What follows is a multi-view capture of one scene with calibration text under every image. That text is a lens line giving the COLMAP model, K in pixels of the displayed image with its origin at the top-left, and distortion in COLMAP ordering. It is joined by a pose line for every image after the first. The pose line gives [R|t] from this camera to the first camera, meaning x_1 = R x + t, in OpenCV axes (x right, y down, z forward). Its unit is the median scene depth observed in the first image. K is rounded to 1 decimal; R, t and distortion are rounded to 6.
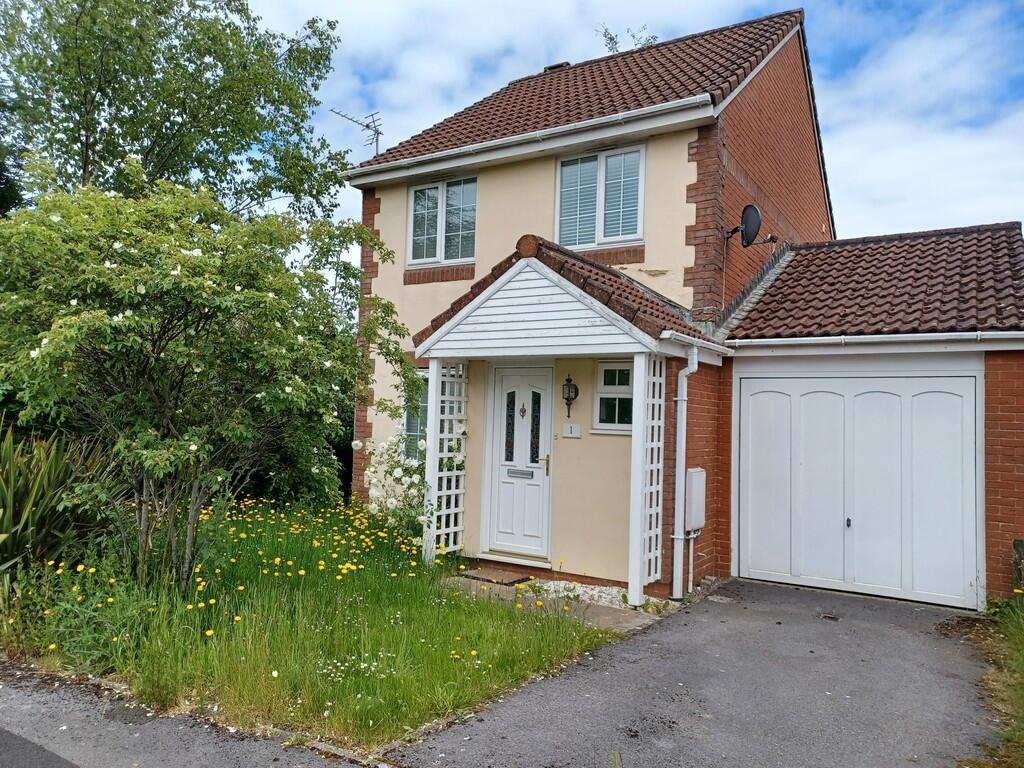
lens RADIAL K [[735.6, 0, 512.0], [0, 735.6, 384.0], [0, 0, 1]] dist [0.166680, -0.075790]
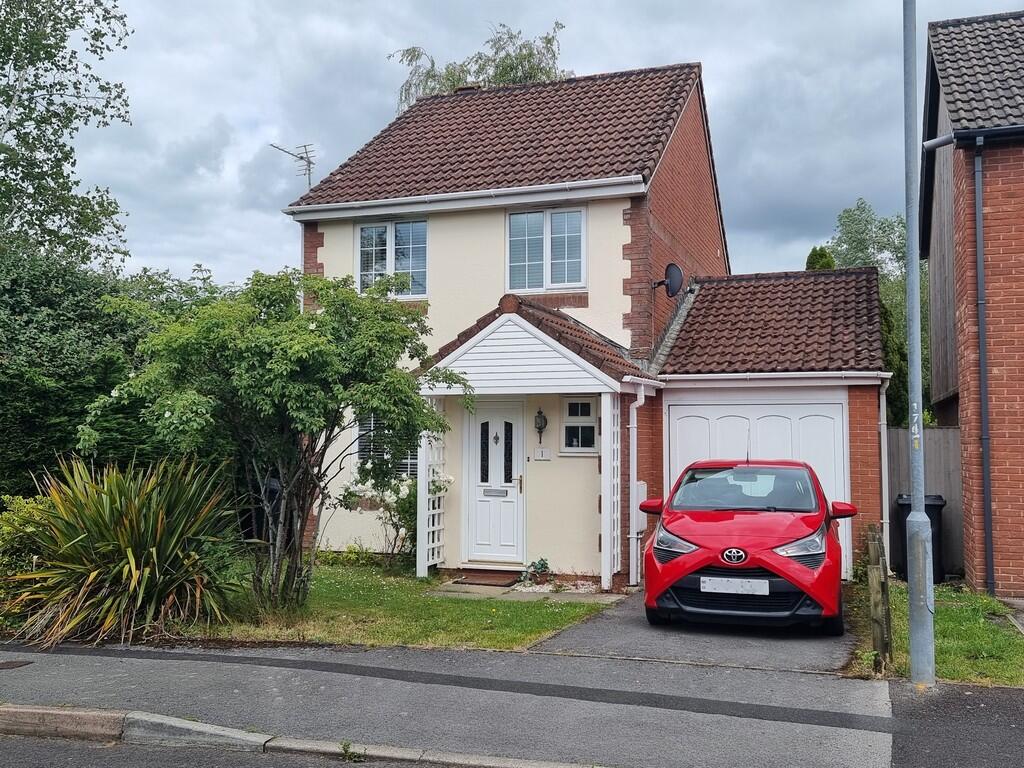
lens RADIAL K [[974.6, 0, 512.0], [0, 974.6, 384.0], [0, 0, 1]] dist [0.310528, -0.000210]
pose [[0.978862, -0.017411, 0.203779, -0.271058], [0.018008, 0.999837, -0.001078, -0.046915], [-0.203727, 0.004725, 0.979016, -0.511414]]
